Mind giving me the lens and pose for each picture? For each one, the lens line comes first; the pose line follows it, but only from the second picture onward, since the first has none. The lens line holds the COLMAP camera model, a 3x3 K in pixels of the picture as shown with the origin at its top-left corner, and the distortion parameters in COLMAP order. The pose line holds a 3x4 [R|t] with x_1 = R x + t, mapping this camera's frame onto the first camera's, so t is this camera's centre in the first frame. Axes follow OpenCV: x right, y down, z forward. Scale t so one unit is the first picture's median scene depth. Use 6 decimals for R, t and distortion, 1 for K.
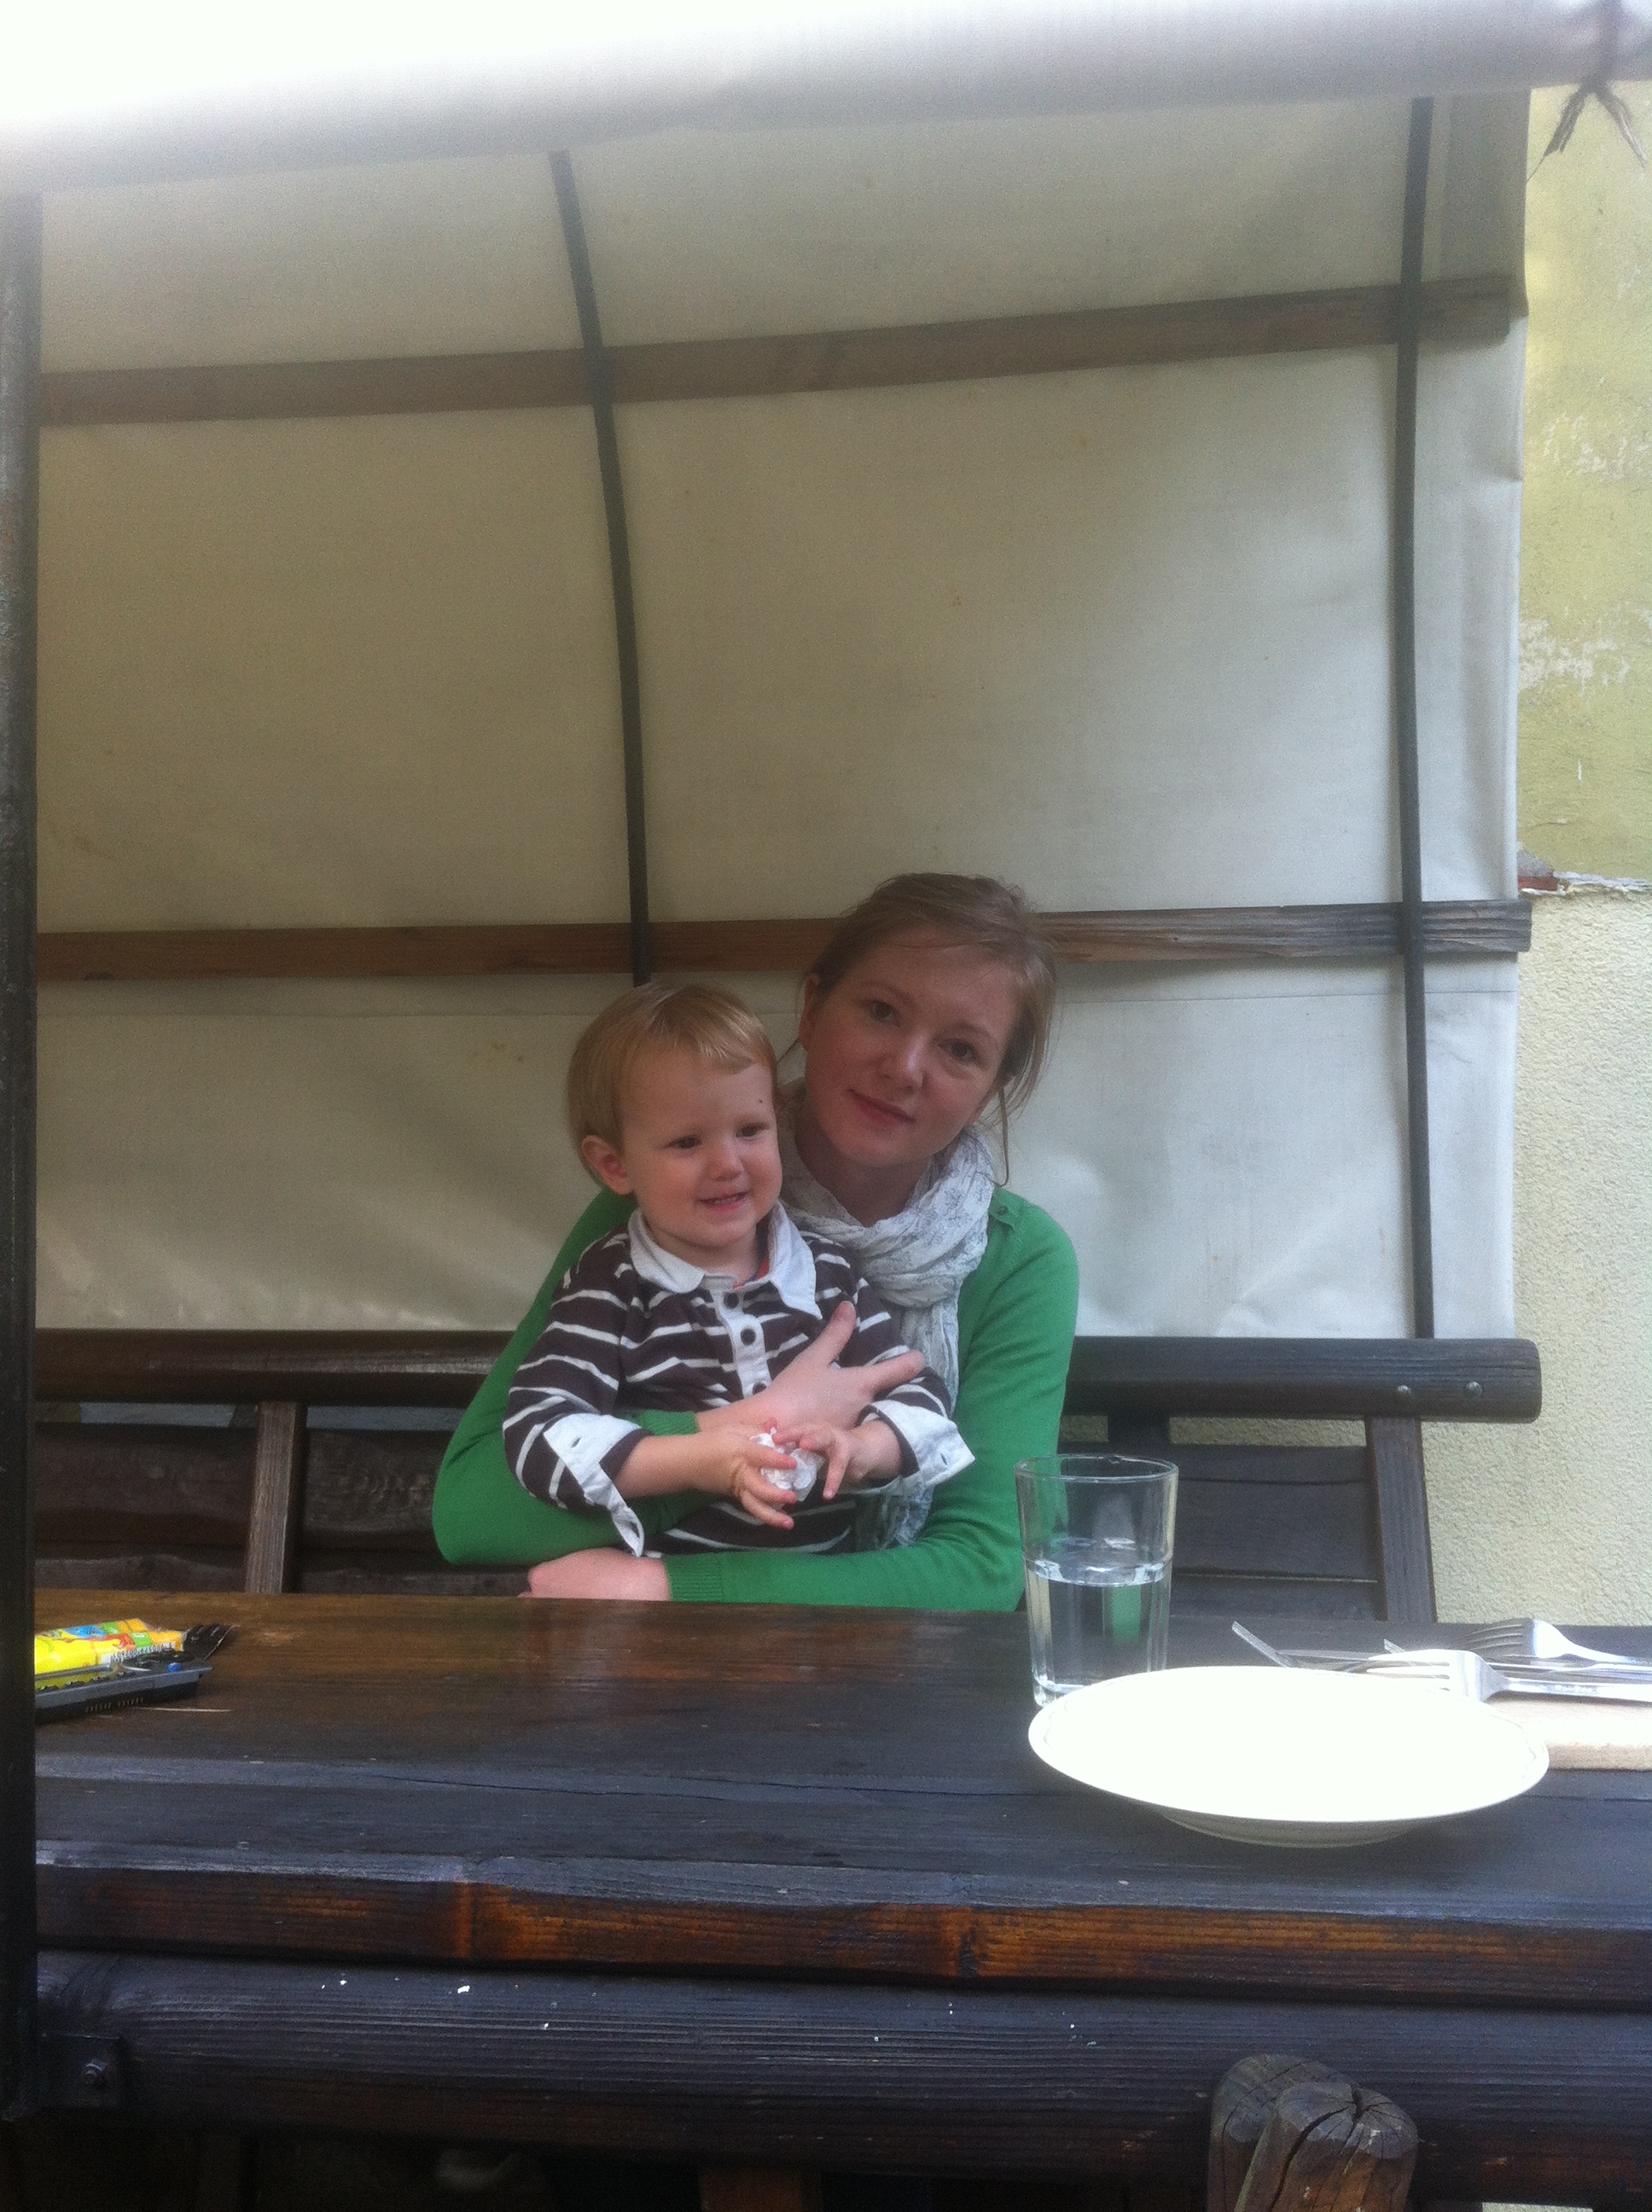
lens RADIAL K [[1898.3, 0, 826.0], [0, 1898.3, 1106.0], [0, 0, 1]] dist [0.007482, -0.000144]
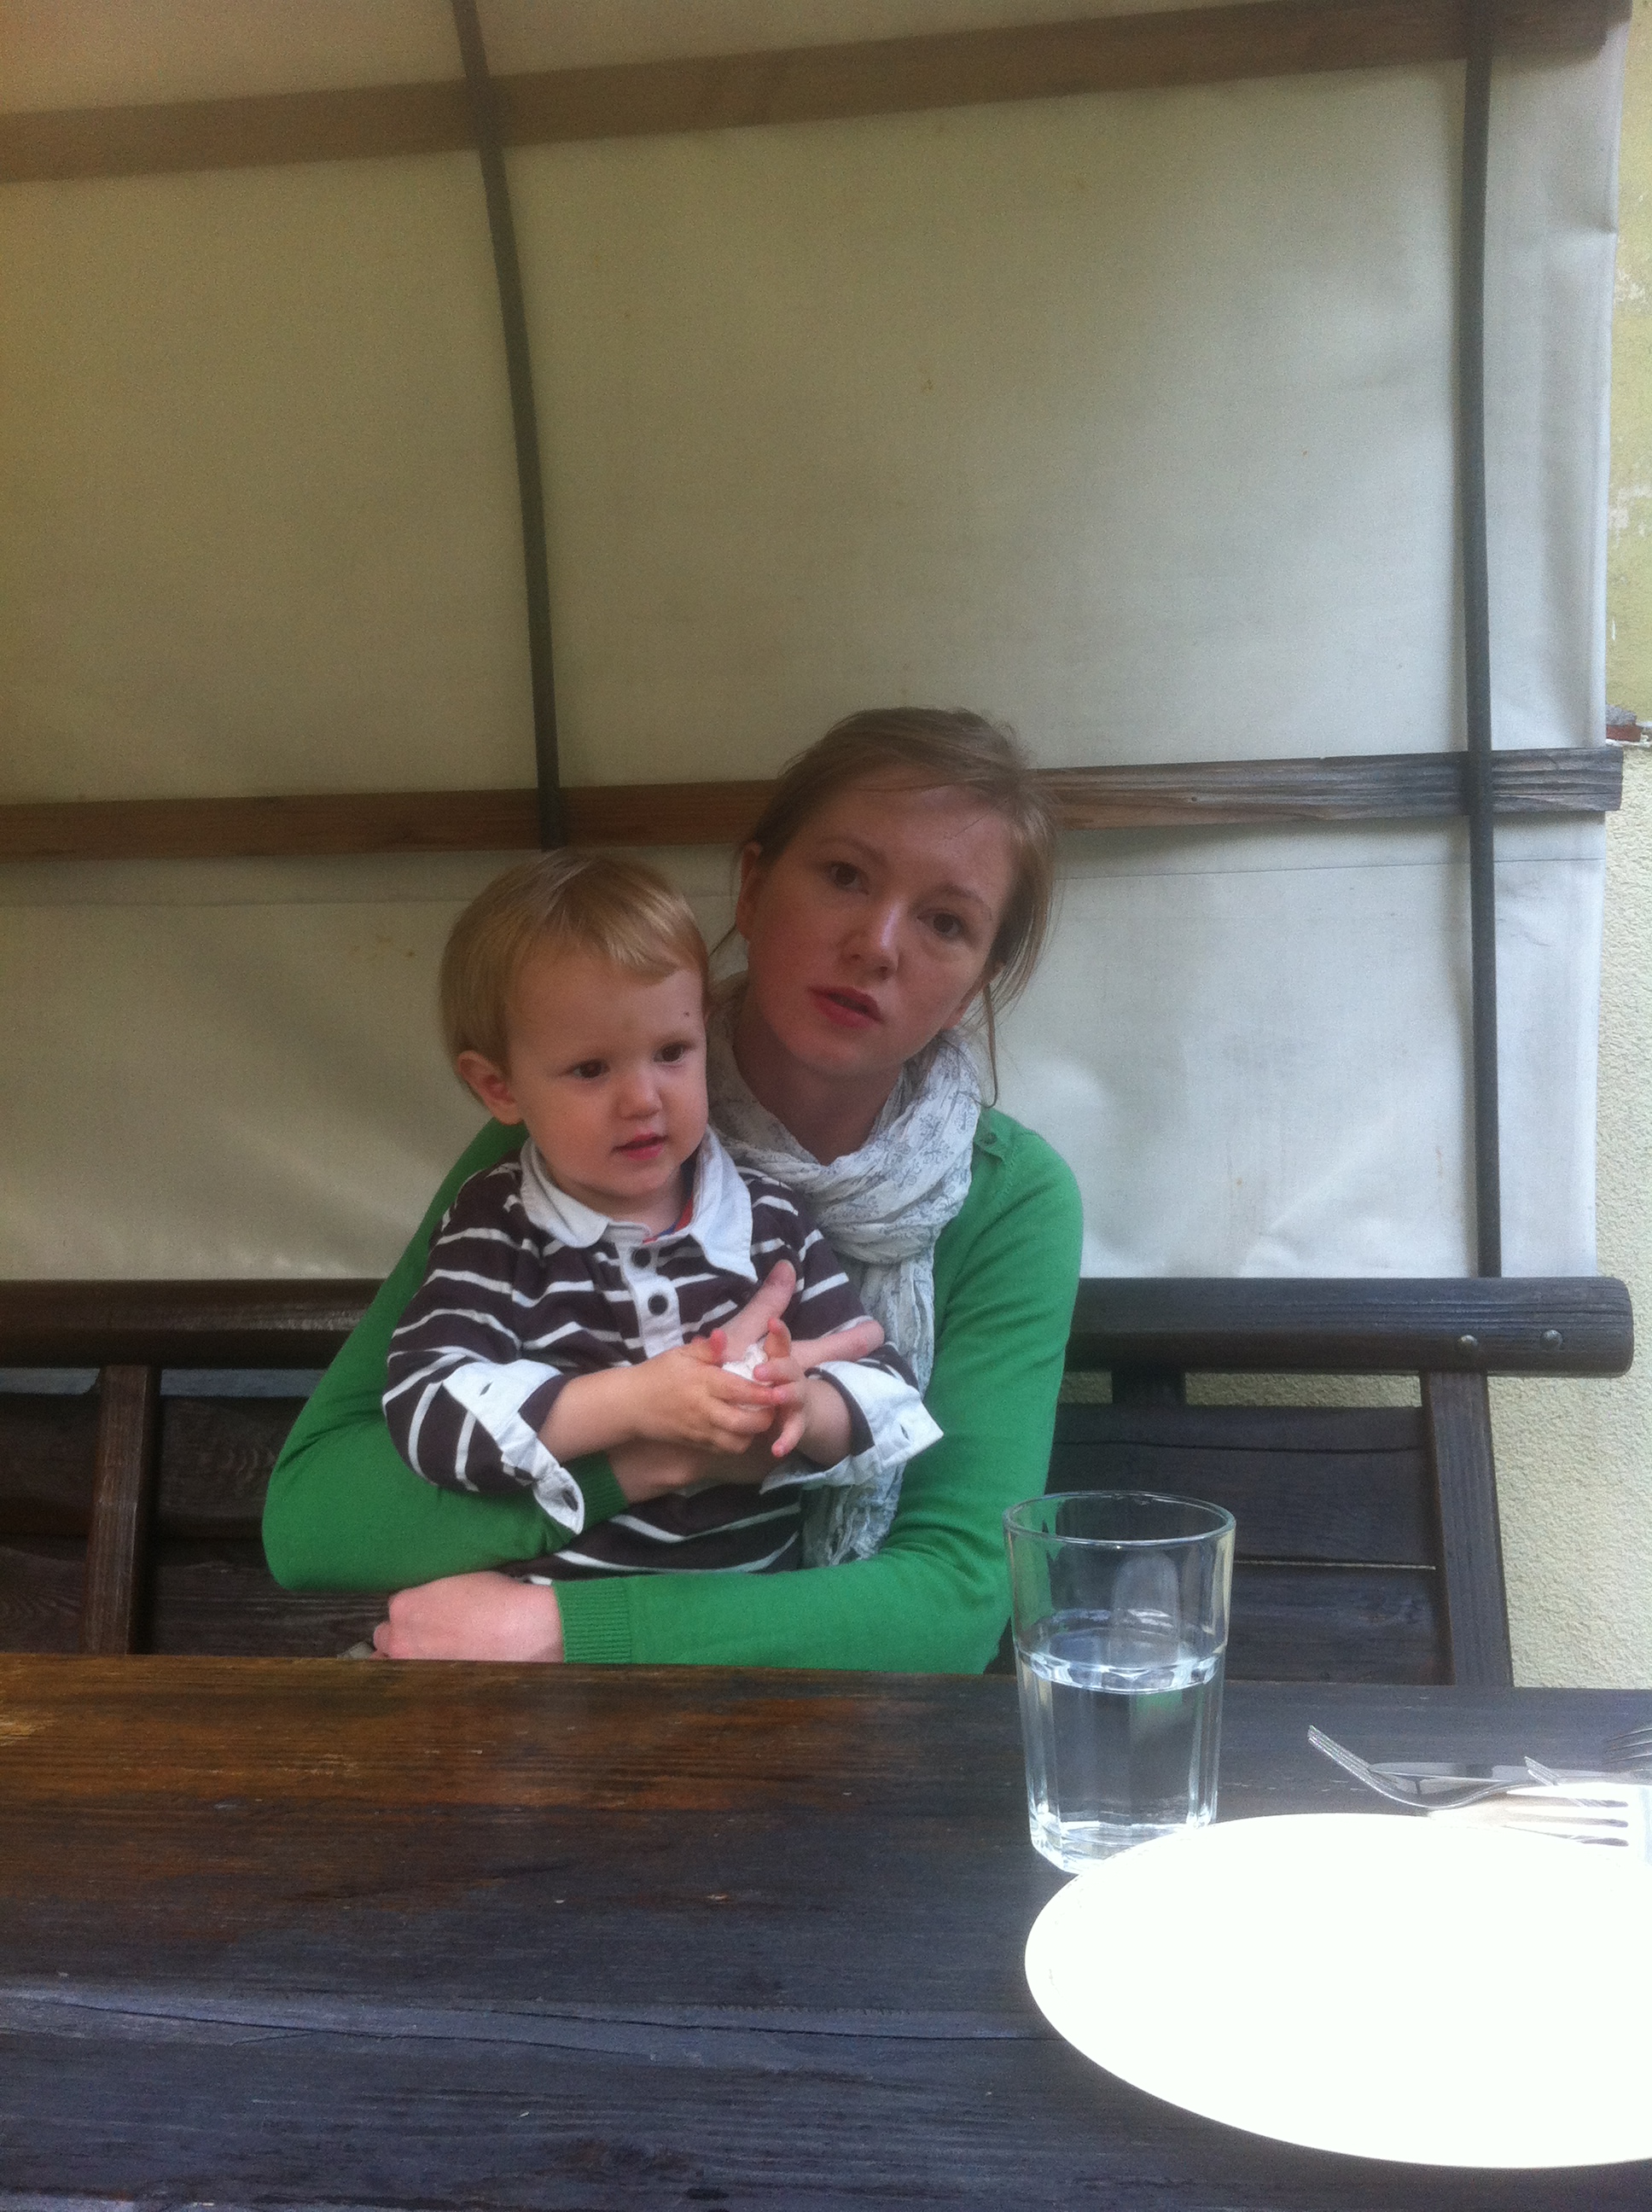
lens RADIAL K [[1882.1, 0, 769.5], [0, 1882.1, 1135.0], [0, 0, 1]] dist [-0.028705, 0.000228]
pose [[0.999706, -0.009541, -0.022307, 0.016911], [0.011094, 0.997443, 0.070604, -0.001768], [0.021576, -0.070831, 0.997255, 0.179956]]
